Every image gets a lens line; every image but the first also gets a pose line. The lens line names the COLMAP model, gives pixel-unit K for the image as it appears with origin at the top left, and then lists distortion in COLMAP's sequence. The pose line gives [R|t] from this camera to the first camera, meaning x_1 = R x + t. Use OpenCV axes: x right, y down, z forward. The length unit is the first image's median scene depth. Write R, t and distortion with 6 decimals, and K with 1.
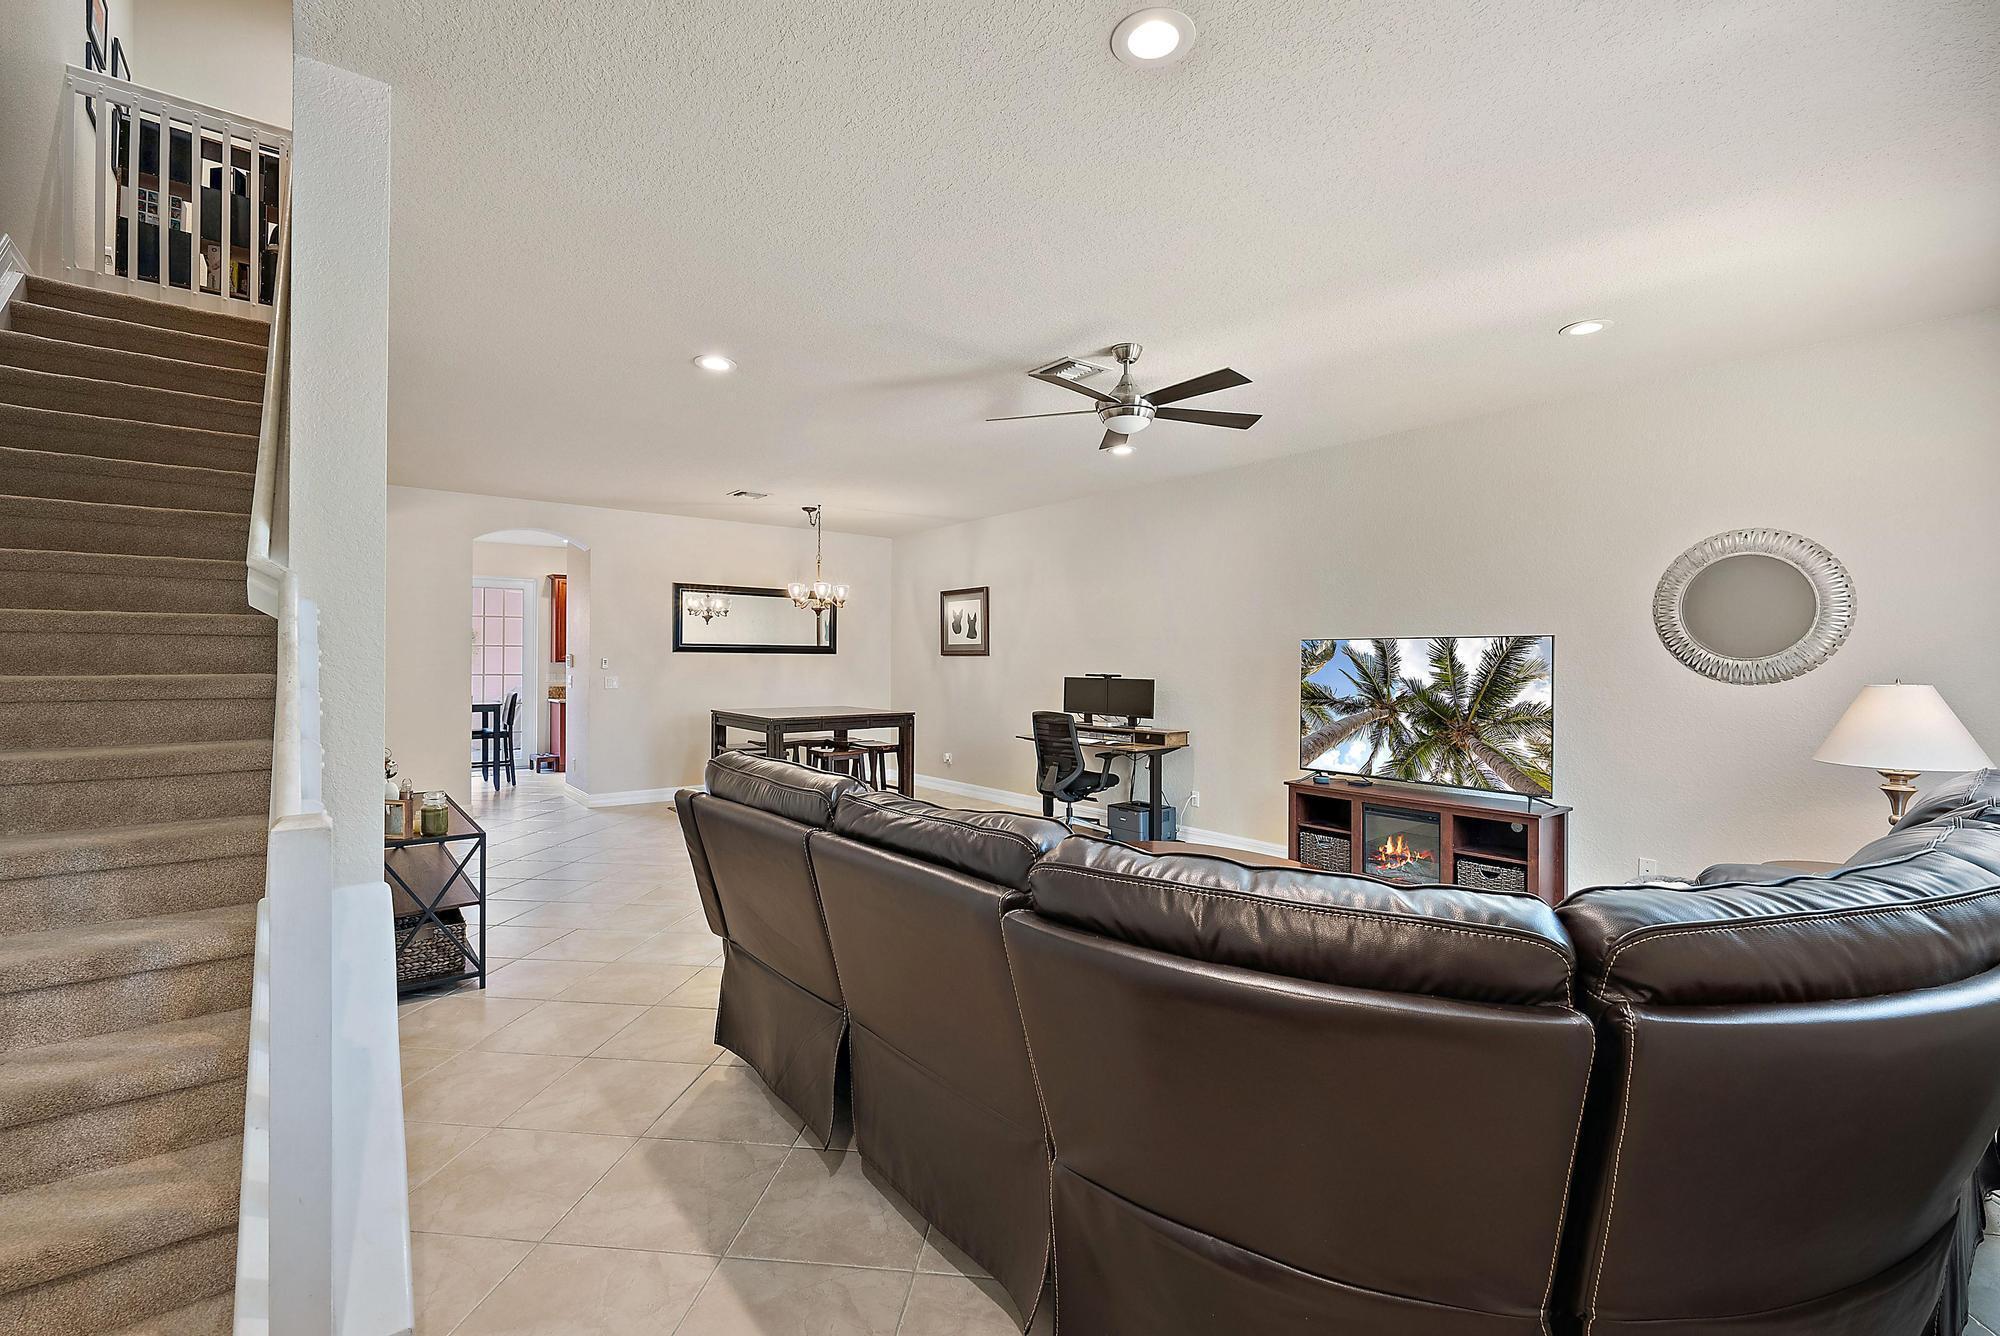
lens RADIAL K [[887.6, 0, 1009.6], [0, 887.6, 663.8], [0, 0, 1]] dist [0.001312, -0.000445]
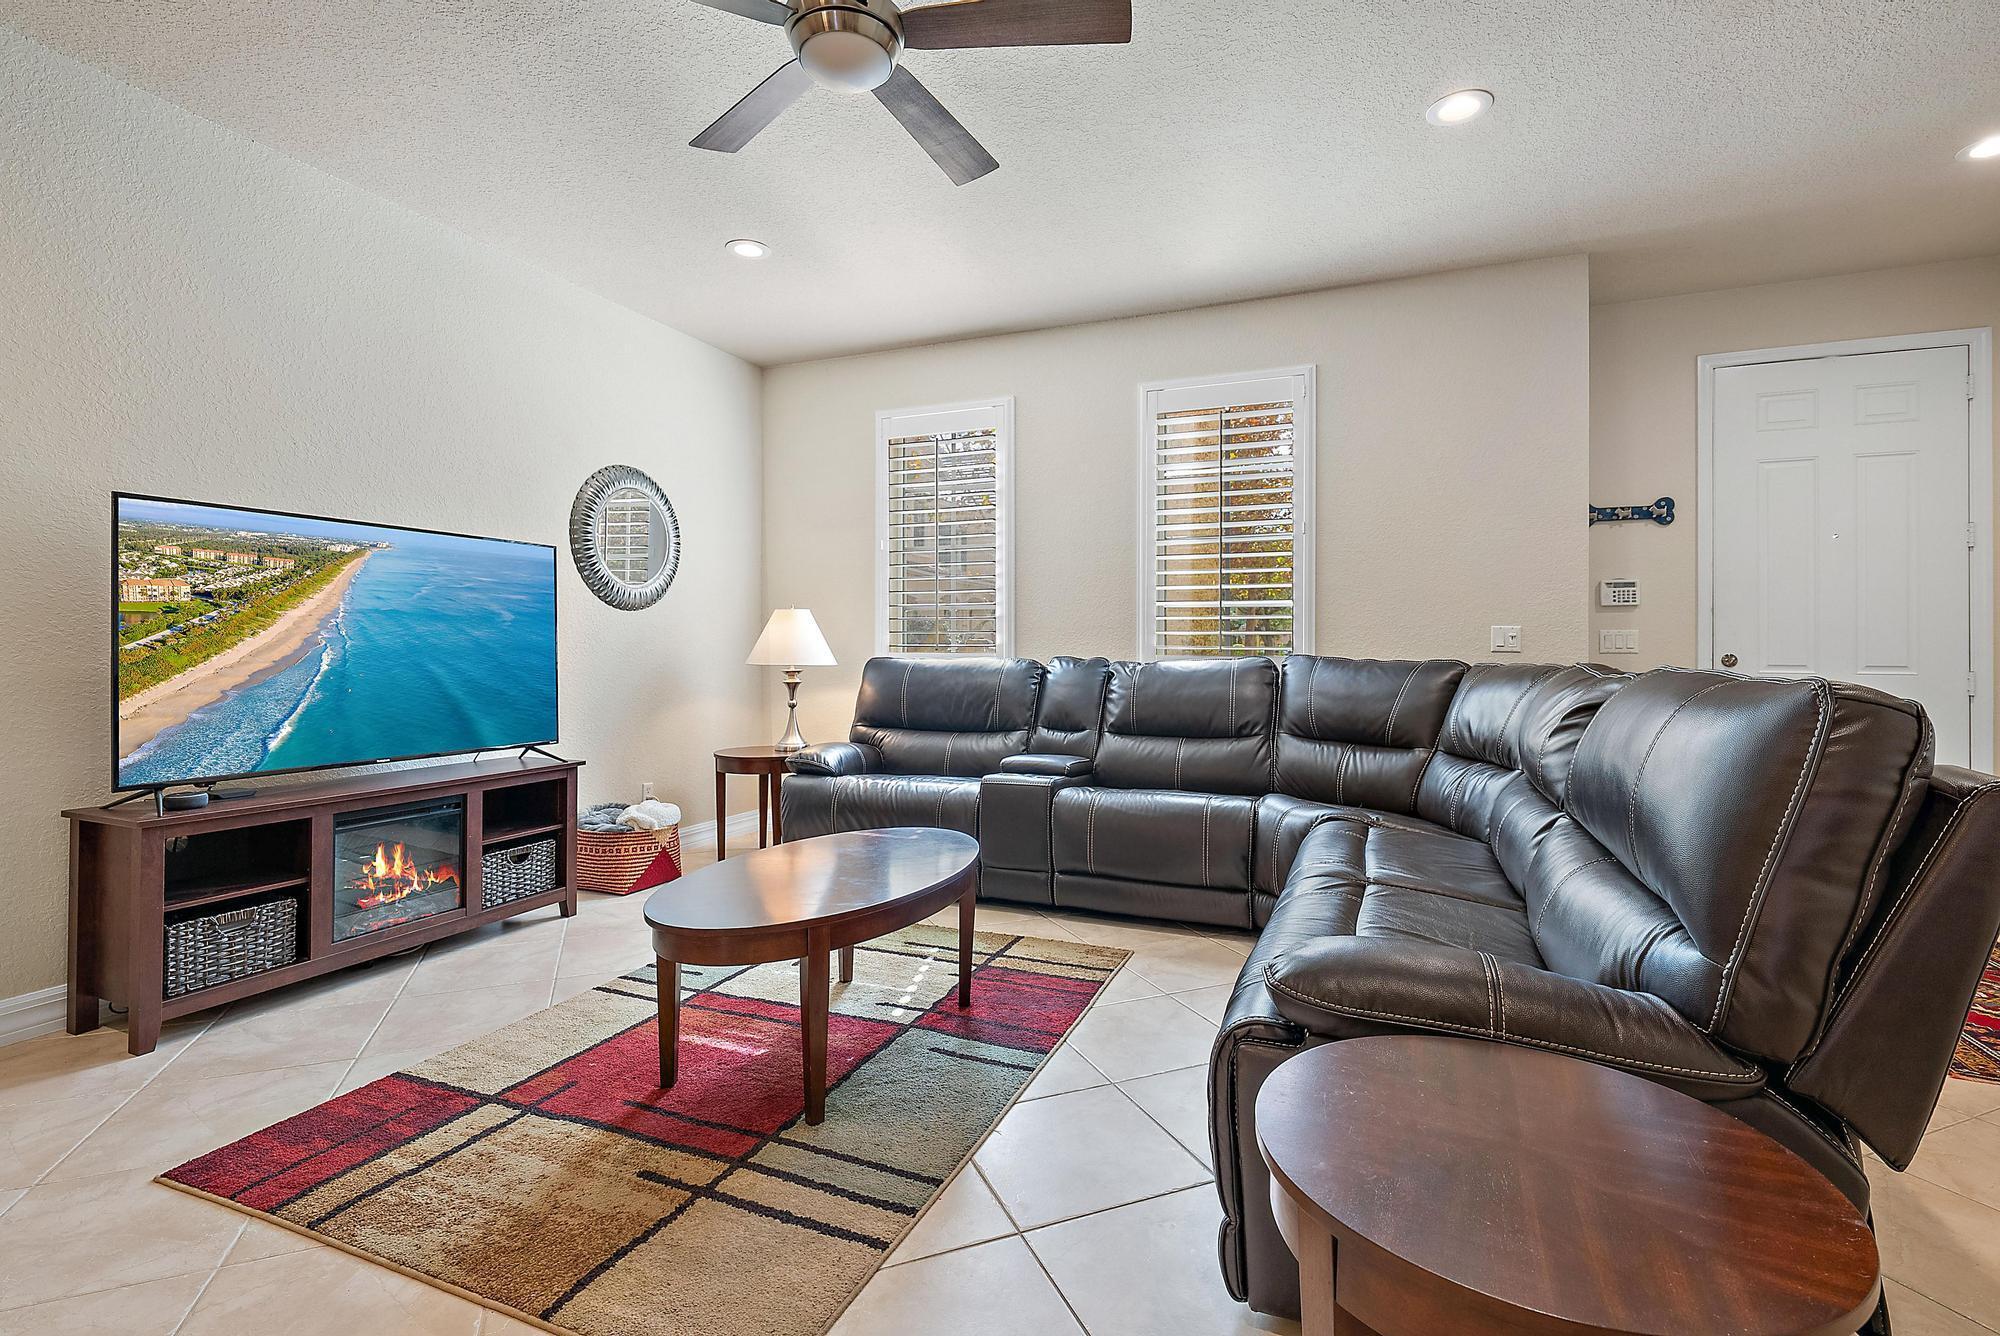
lens RADIAL K [[887.6, 0, 1015.0], [0, 887.6, 654.3], [0, 0, 1]] dist [0.001312, -0.000445]
pose [[-0.487128, -0.010444, 0.873268, -0.184484], [0.000711, 0.999923, 0.012356, 0.034064], [-0.873330, 0.006640, -0.487083, 0.592031]]
